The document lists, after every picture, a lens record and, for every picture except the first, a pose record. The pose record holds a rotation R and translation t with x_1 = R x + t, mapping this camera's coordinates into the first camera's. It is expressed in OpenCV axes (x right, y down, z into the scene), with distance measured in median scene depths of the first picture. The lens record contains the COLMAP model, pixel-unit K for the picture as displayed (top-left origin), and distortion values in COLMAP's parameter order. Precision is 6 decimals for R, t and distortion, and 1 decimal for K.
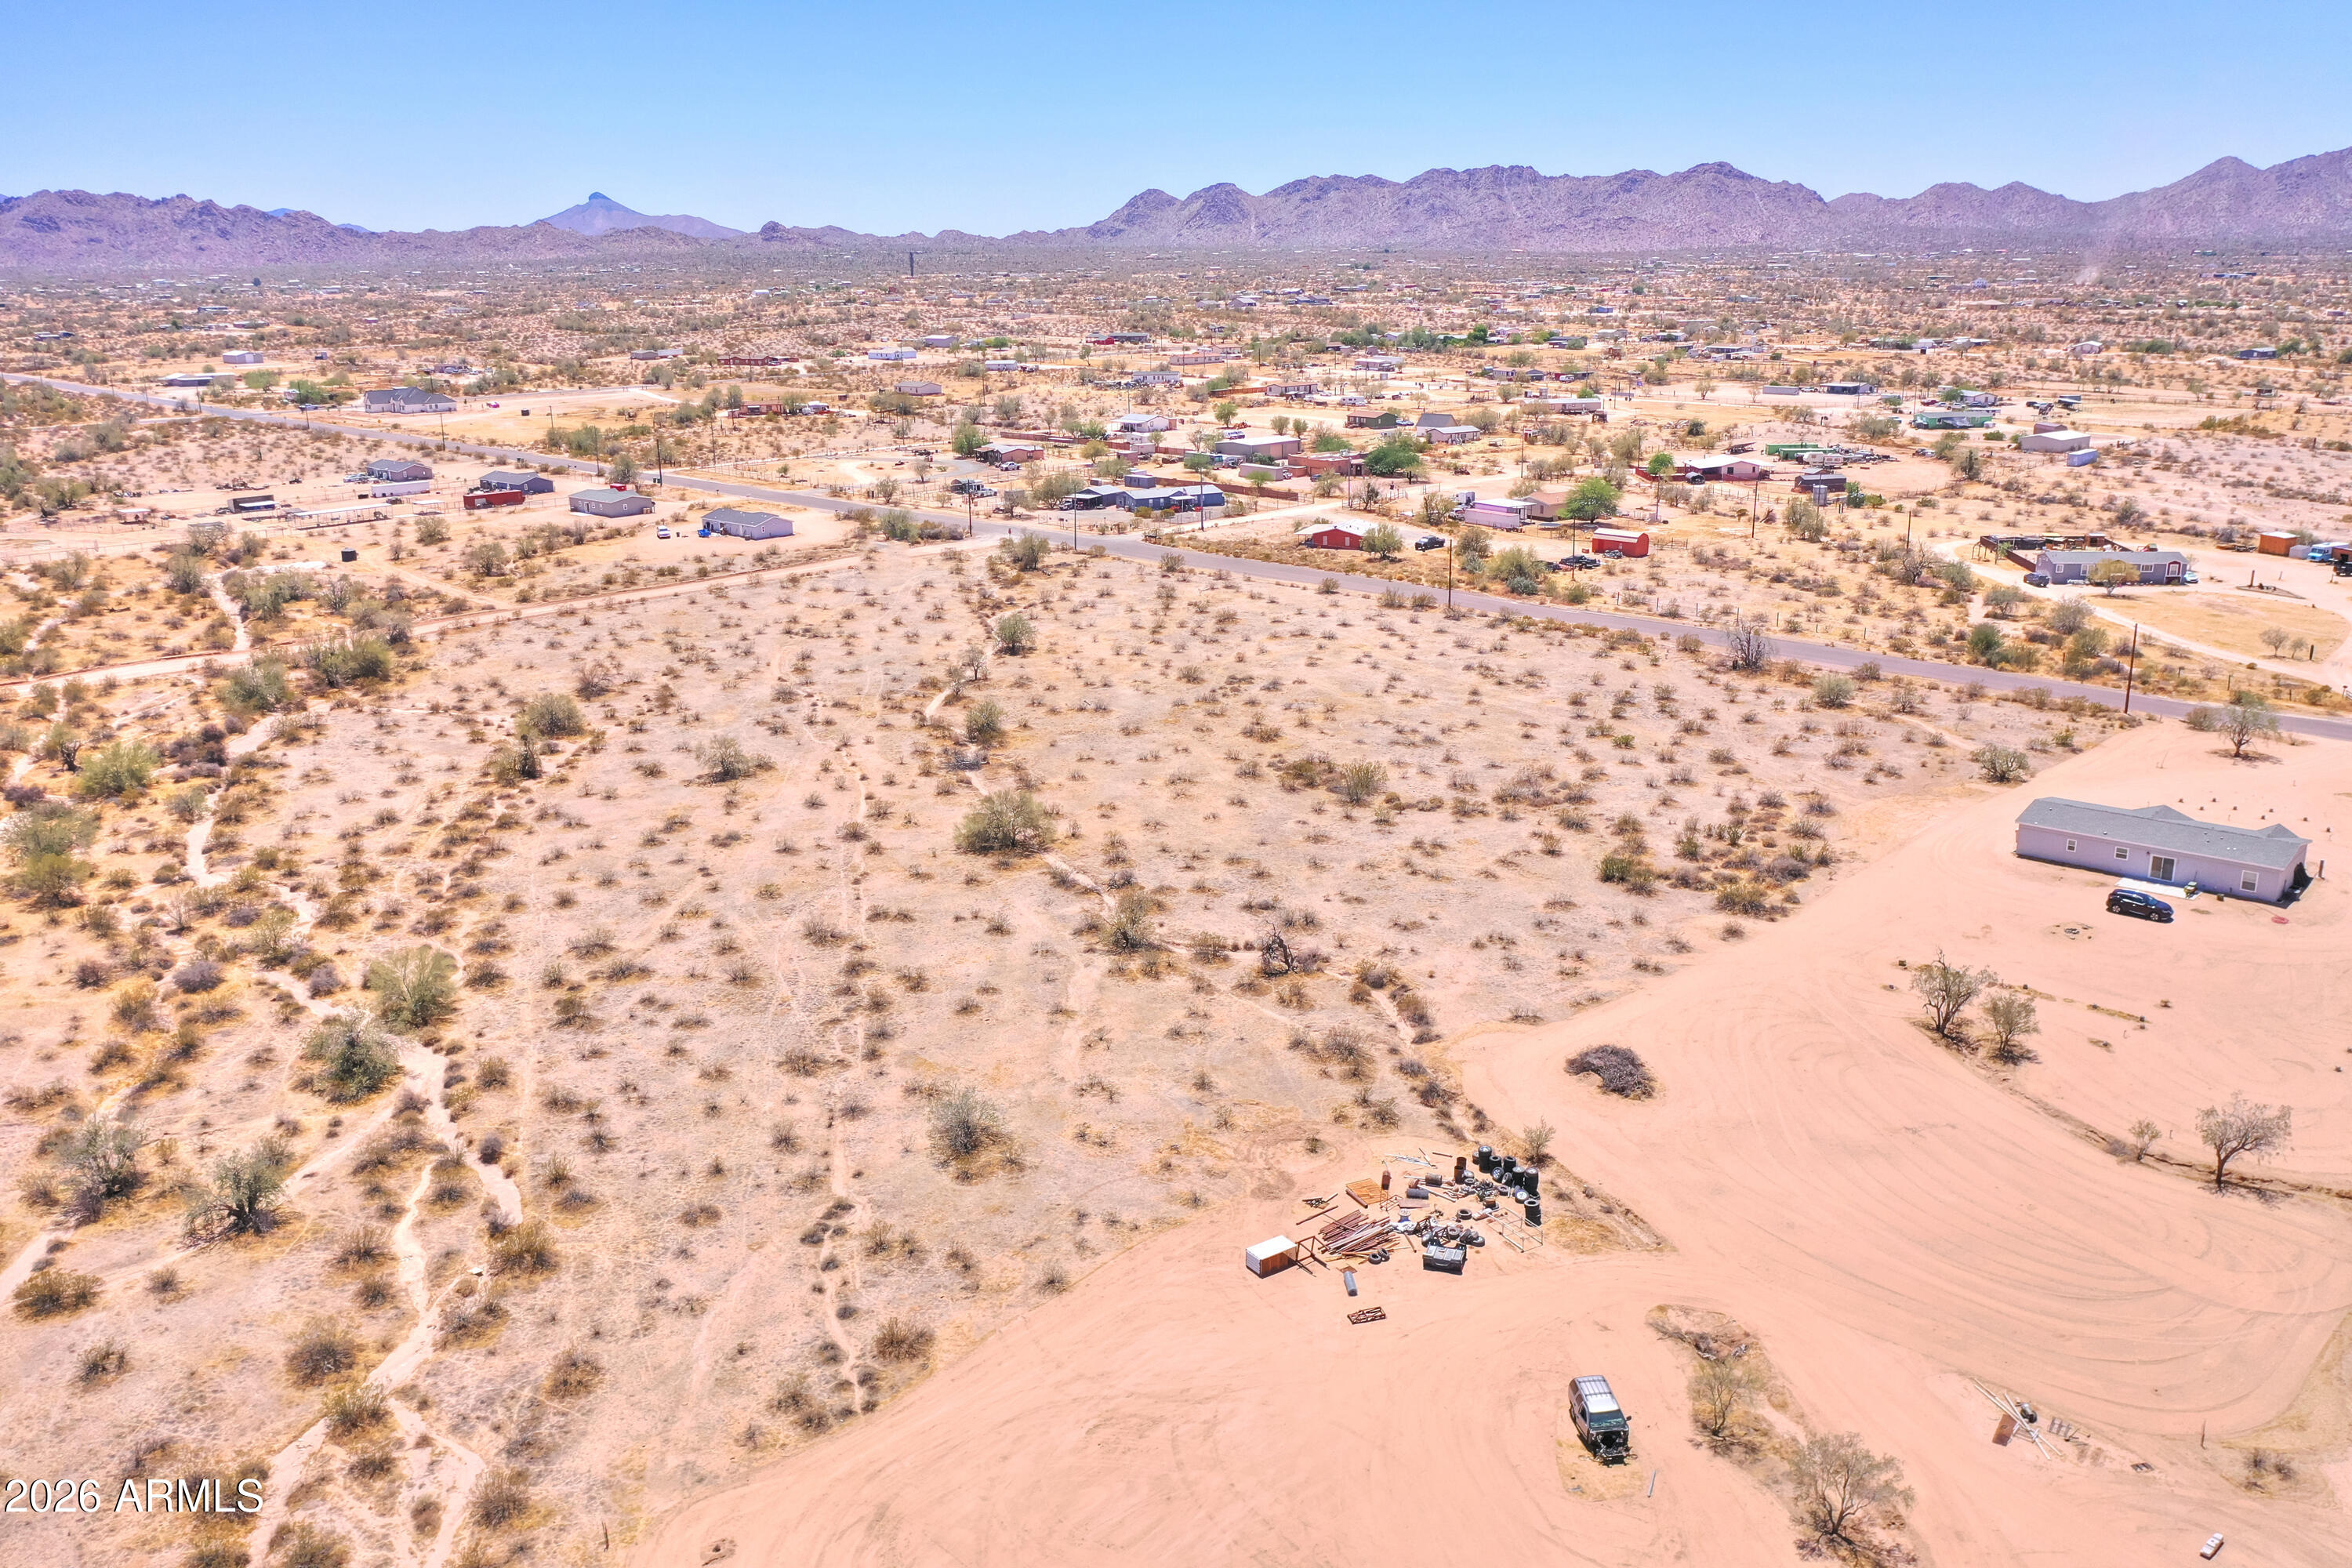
lens RADIAL K [[1859.2, 0, 1176.0], [0, 1859.2, 784.0], [0, 0, 1]] dist [-0.001832, -0.004946]
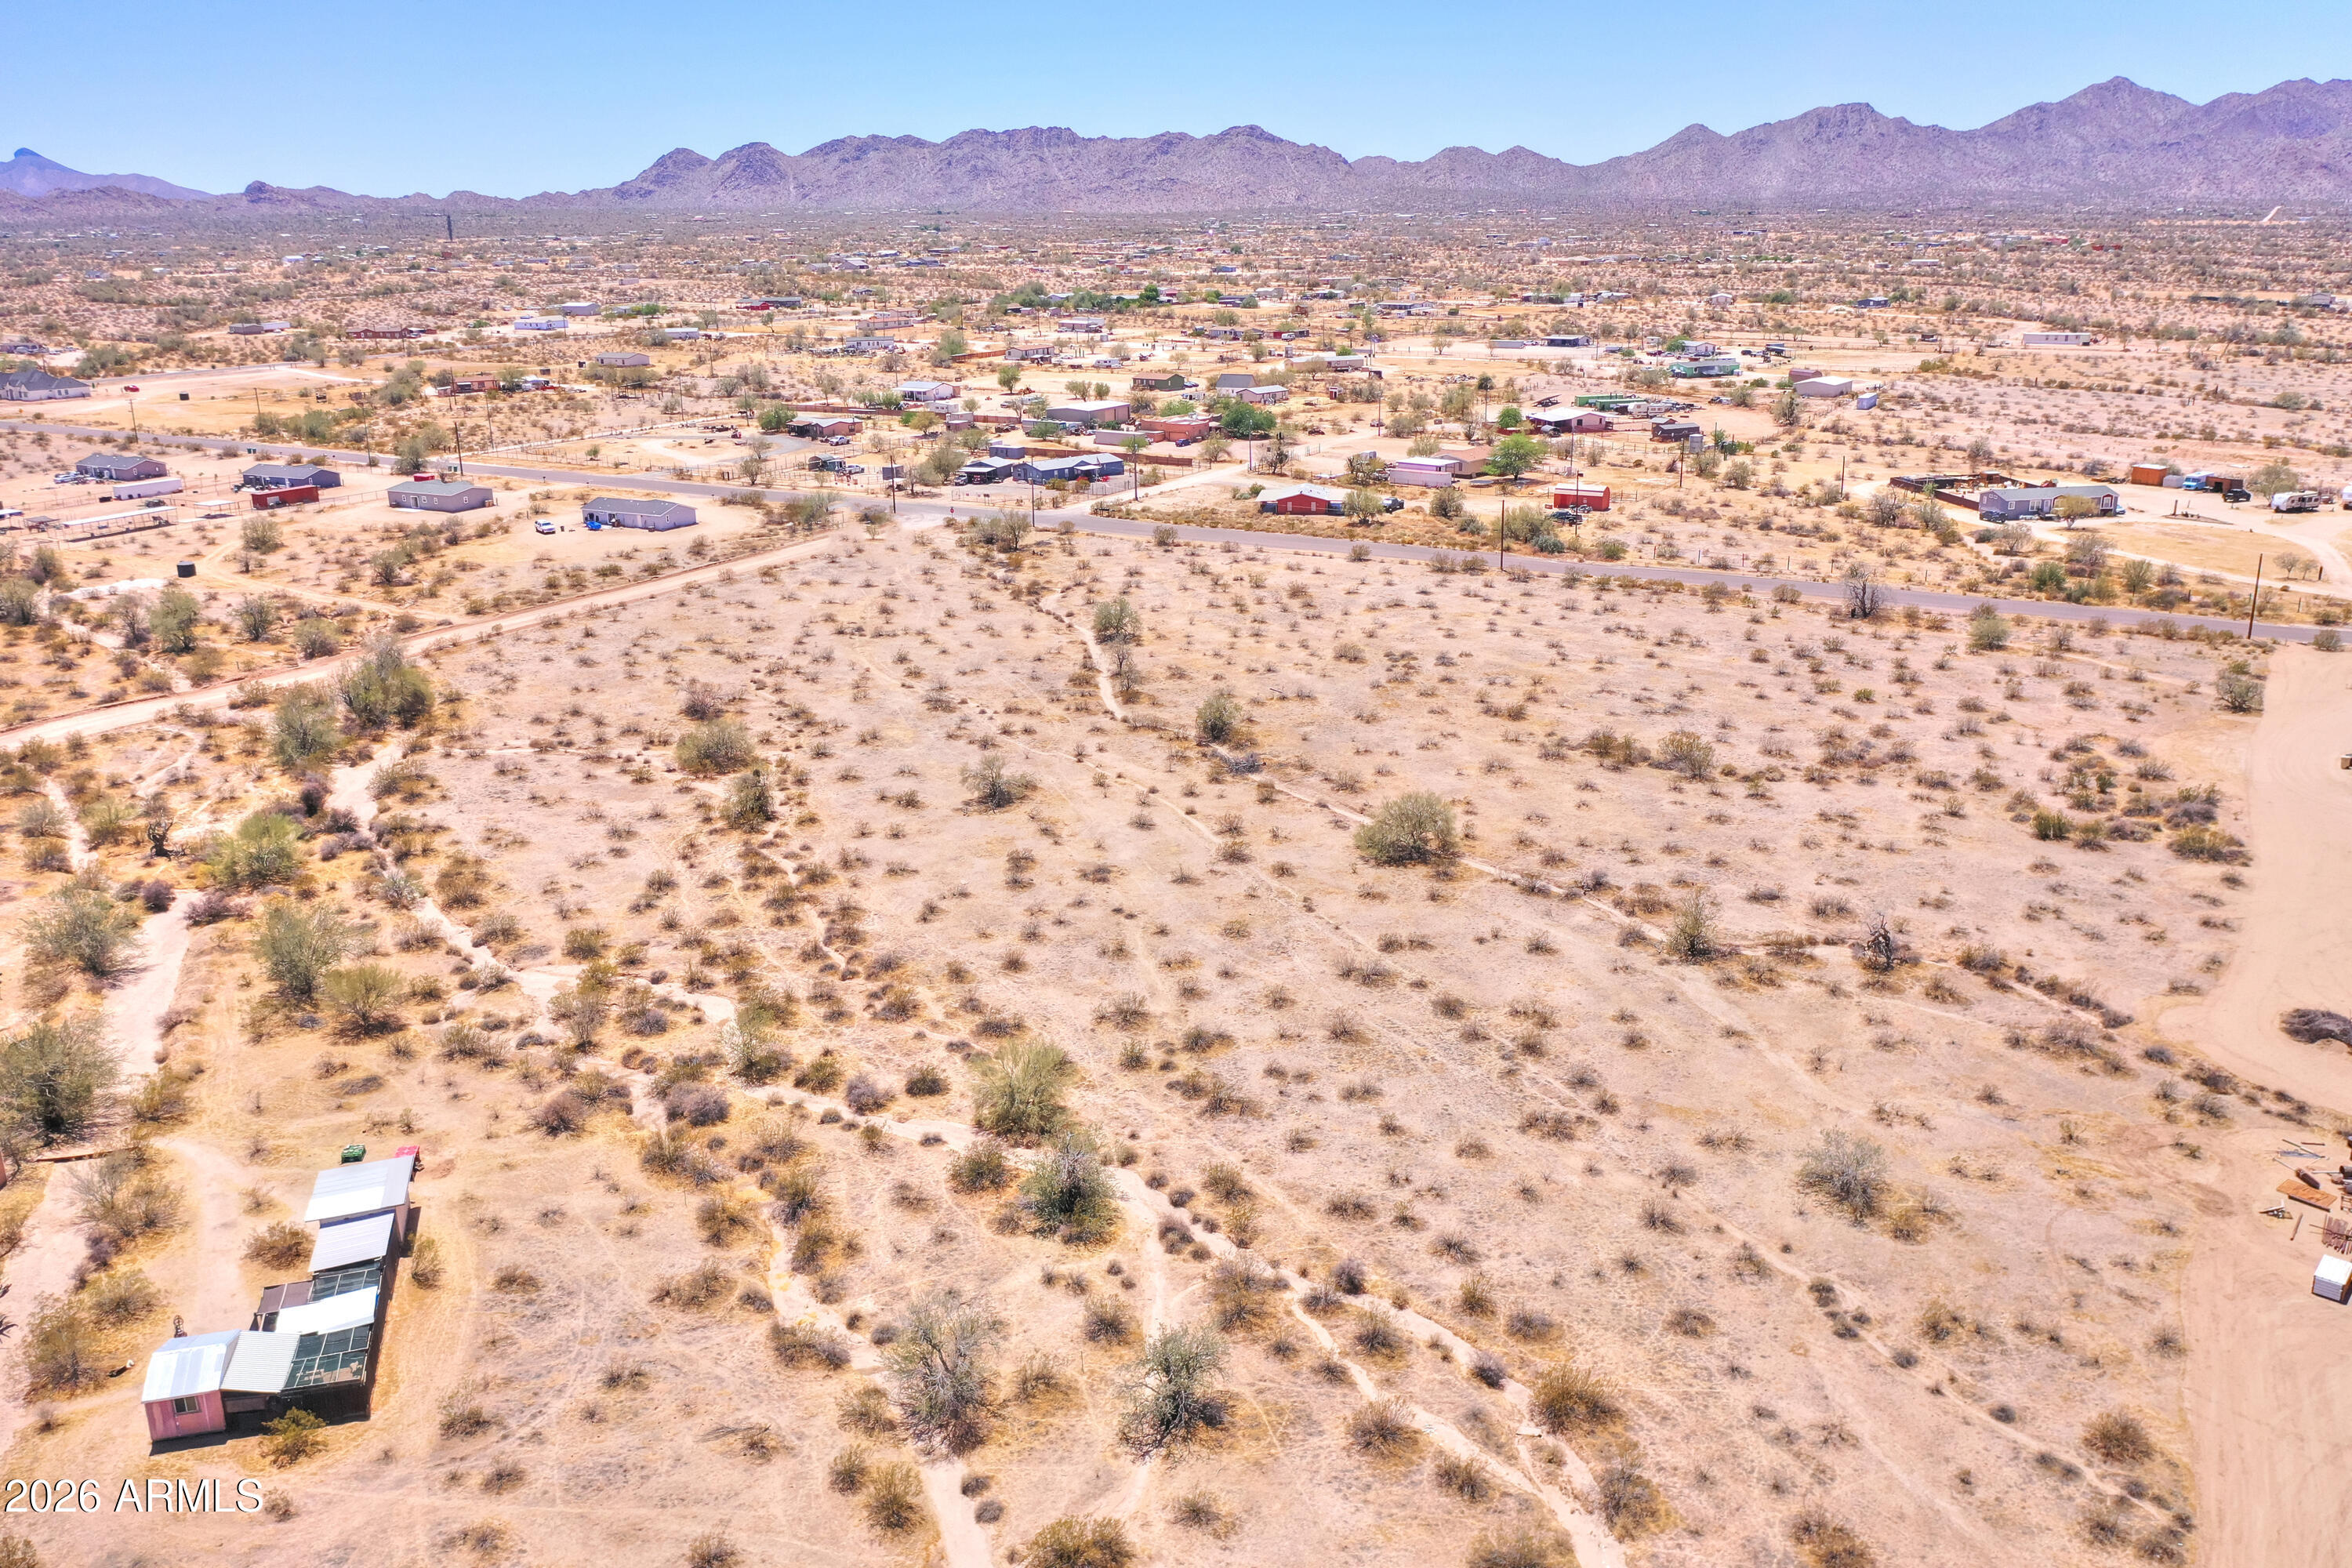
lens RADIAL K [[1859.2, 0, 1176.0], [0, 1859.2, 784.0], [0, 0, 1]] dist [-0.001832, -0.004946]
pose [[0.968150, -0.074890, 0.238908, -0.096009], [0.070427, 0.997147, 0.027176, -0.007739], [-0.240262, -0.009485, 0.970662, 0.033245]]
